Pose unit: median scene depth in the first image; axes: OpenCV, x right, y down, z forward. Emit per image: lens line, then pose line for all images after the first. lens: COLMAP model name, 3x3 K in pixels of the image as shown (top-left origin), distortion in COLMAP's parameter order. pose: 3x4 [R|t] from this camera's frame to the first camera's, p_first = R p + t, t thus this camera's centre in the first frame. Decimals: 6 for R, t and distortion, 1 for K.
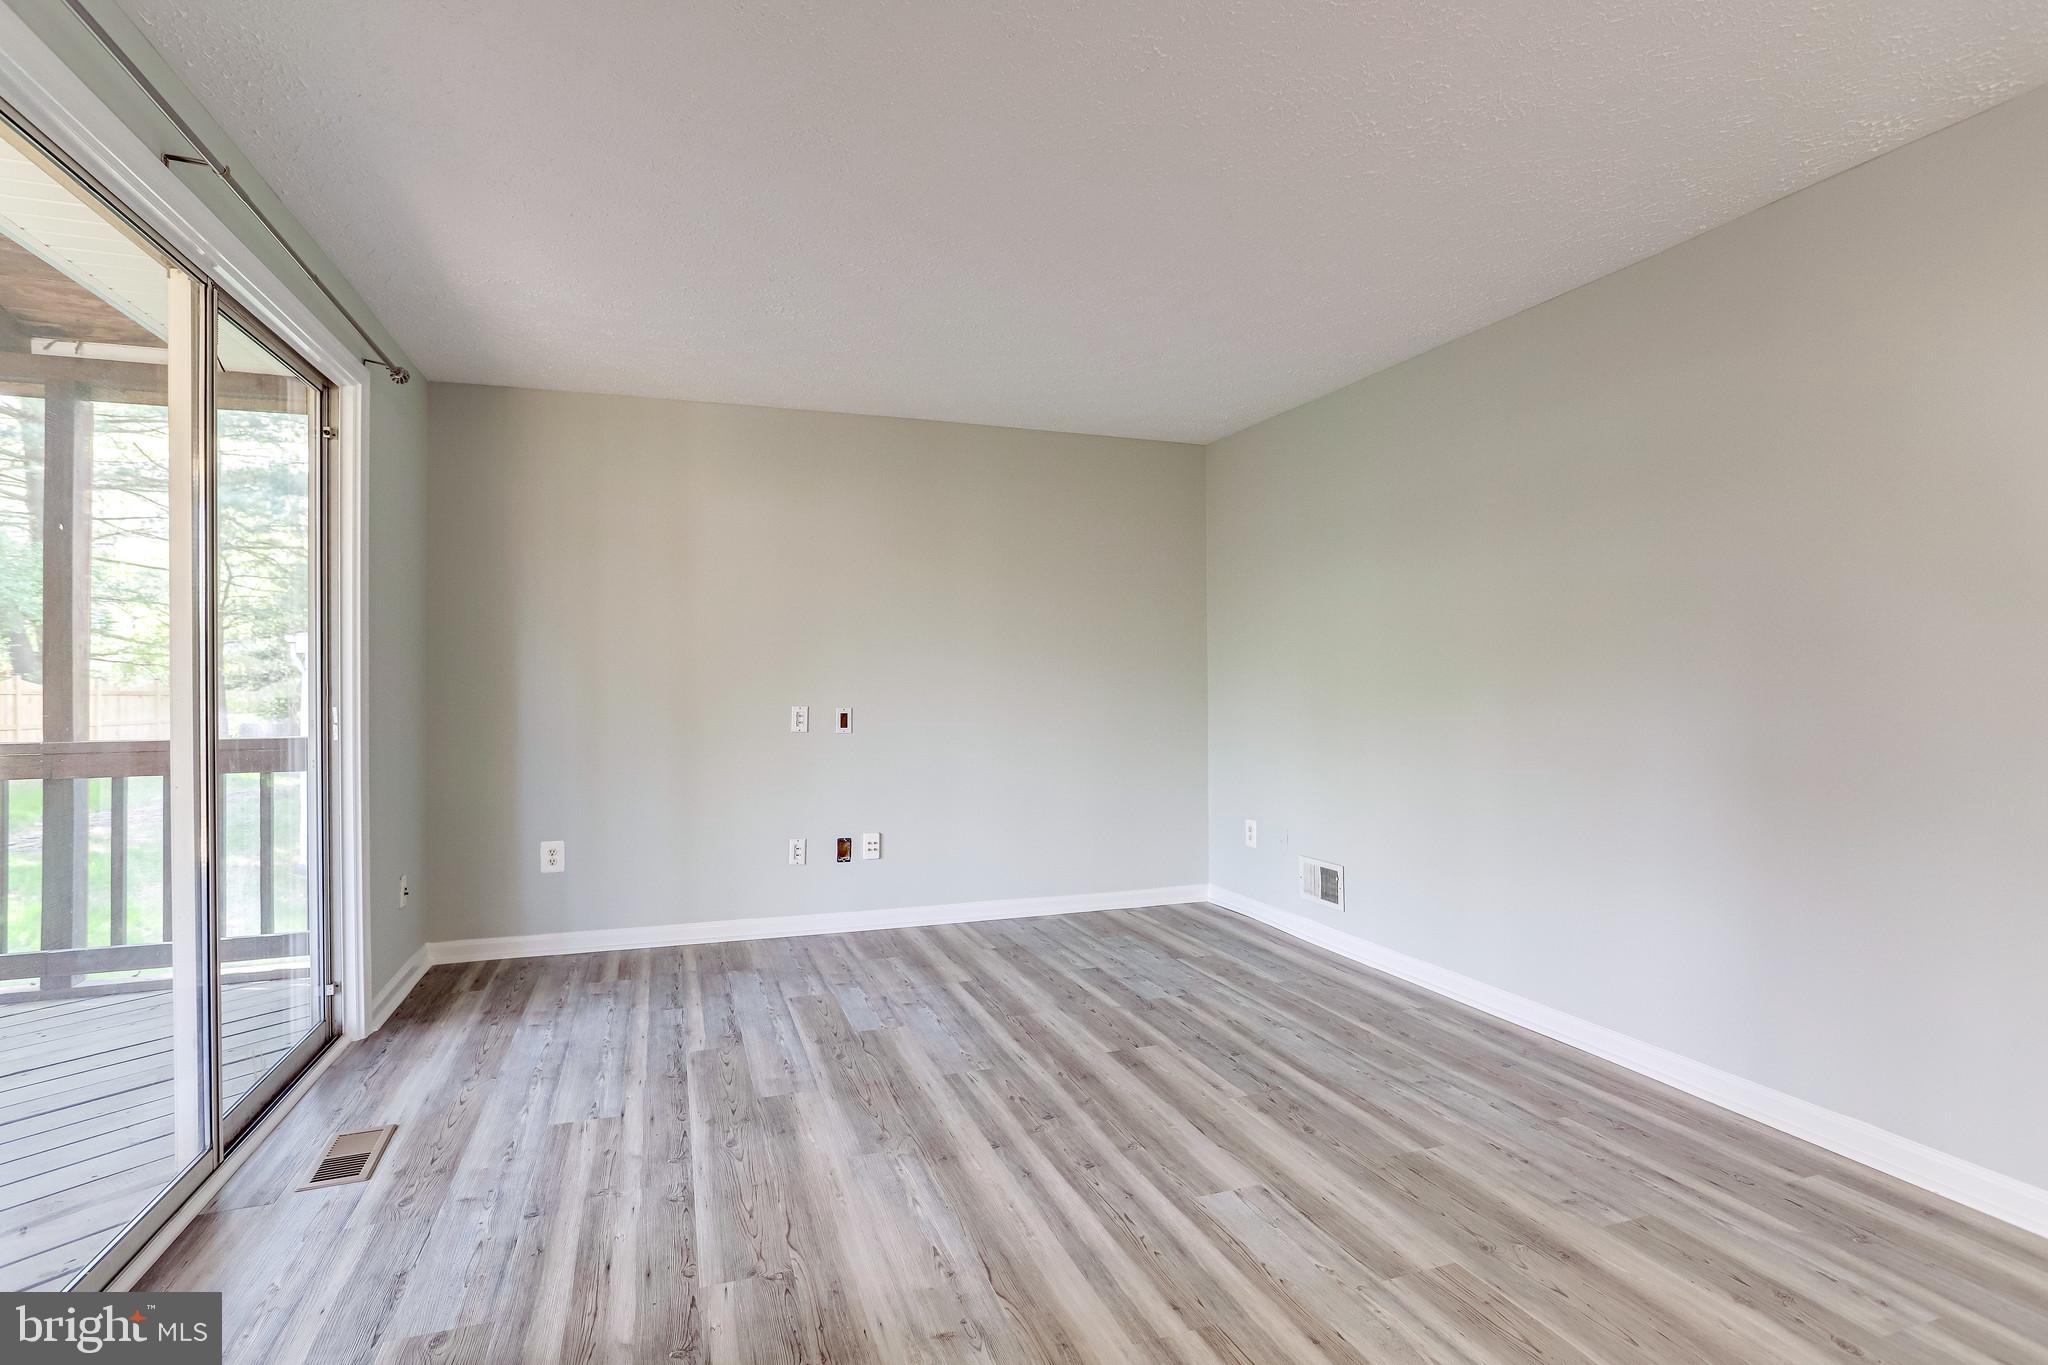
lens RADIAL K [[997.4, 0, 1022.2], [0, 997.4, 661.8], [0, 0, 1]] dist [-0.048444, 0.026073]
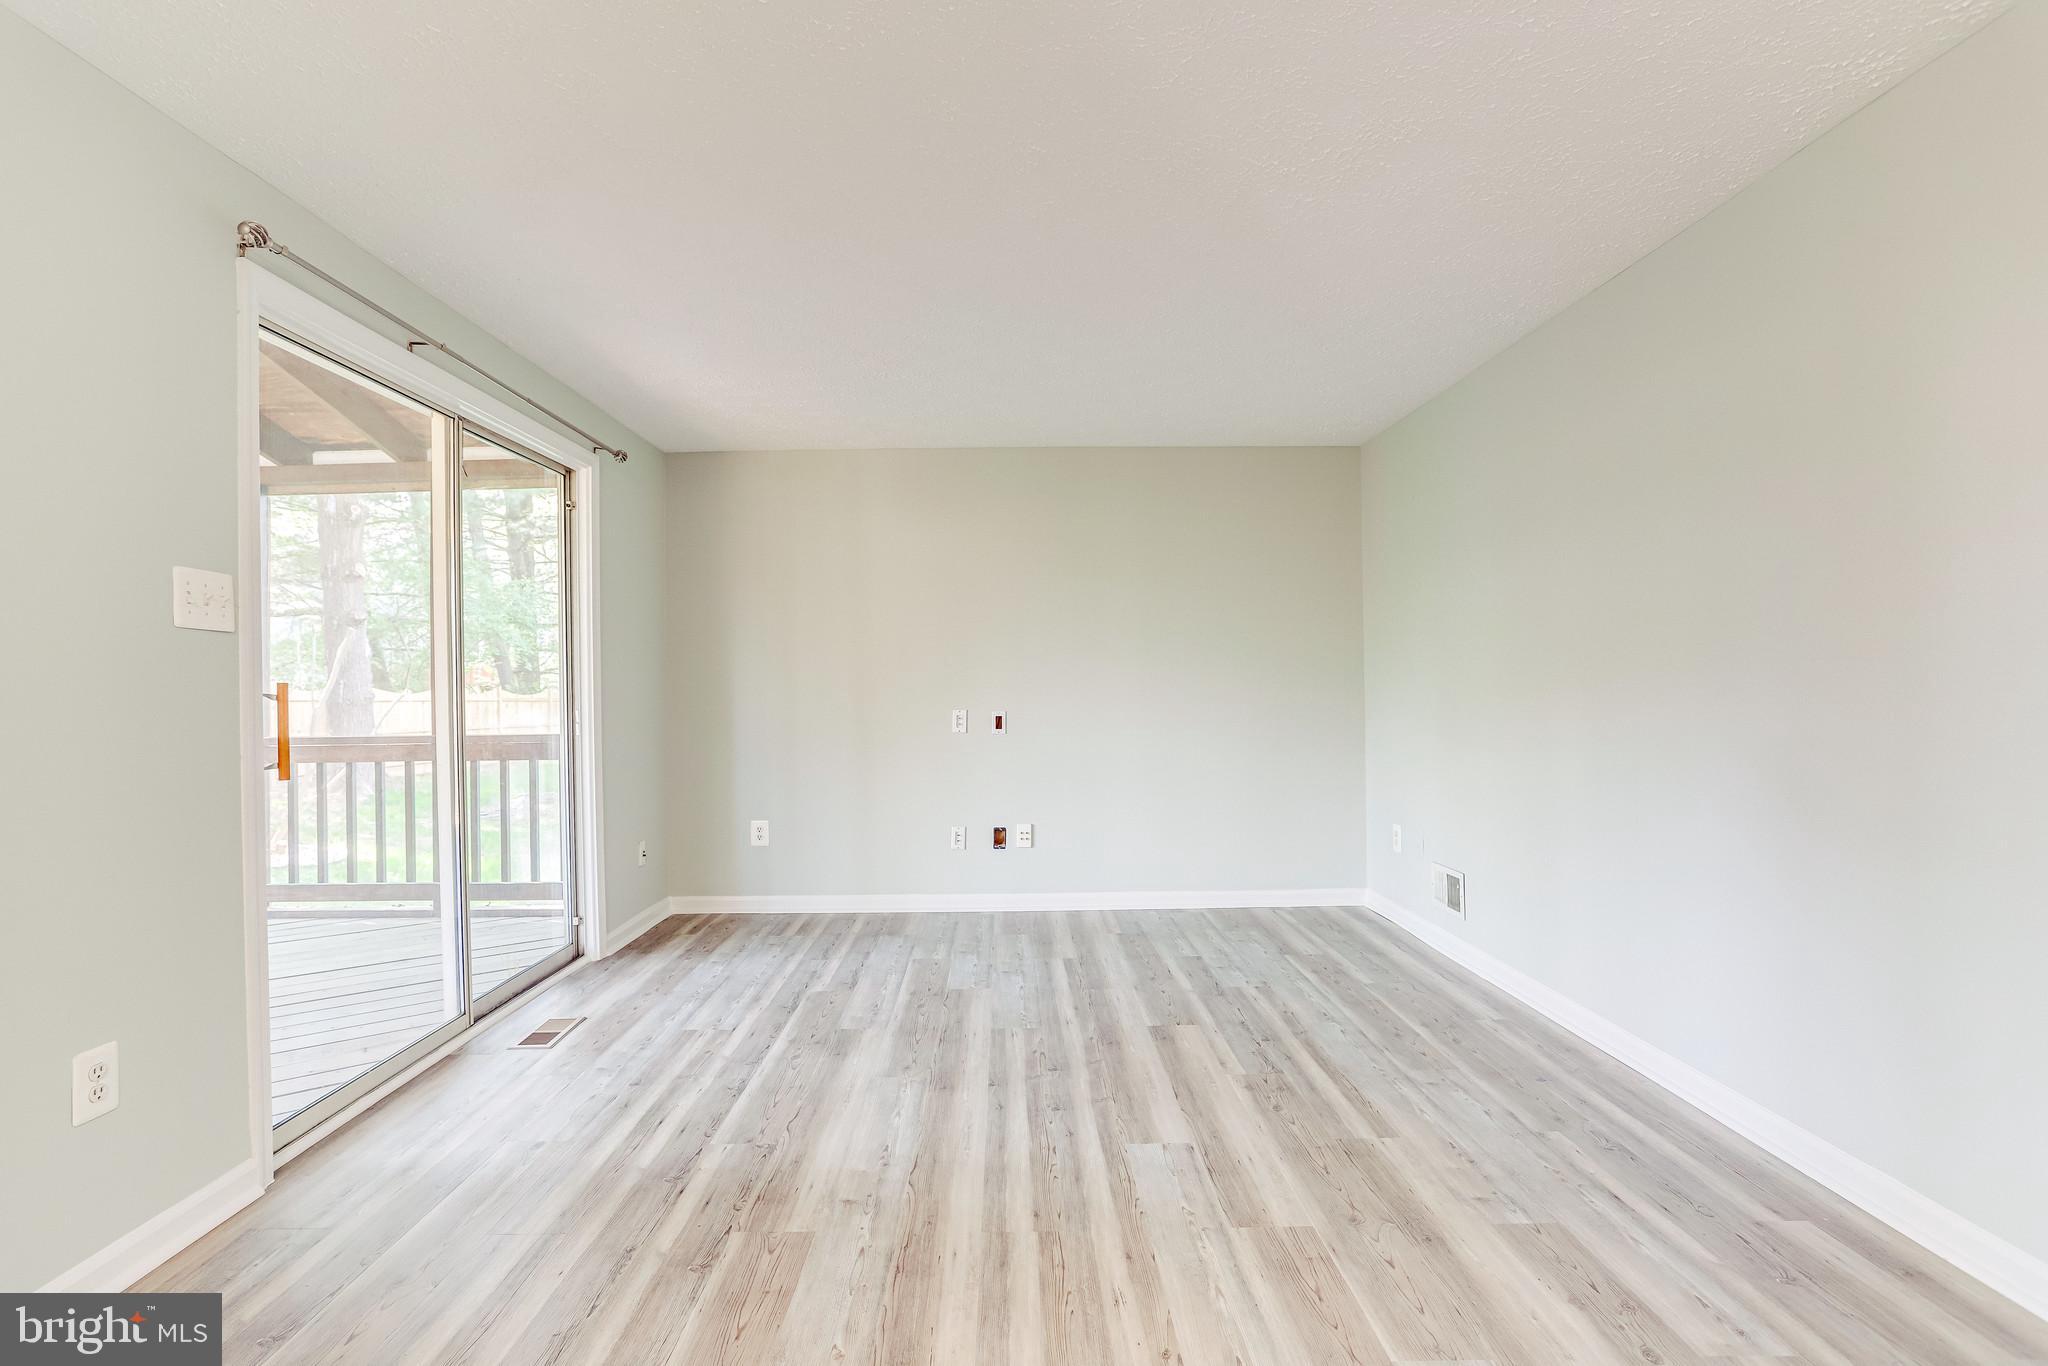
lens RADIAL K [[997.4, 0, 1015.2], [0, 997.4, 669.4], [0, 0, 1]] dist [-0.048444, 0.026073]
pose [[0.944191, -0.013975, -0.329103, 0.316907], [0.015381, 0.999880, 0.001669, -0.003020], [0.329040, -0.006638, 0.944293, -0.078141]]
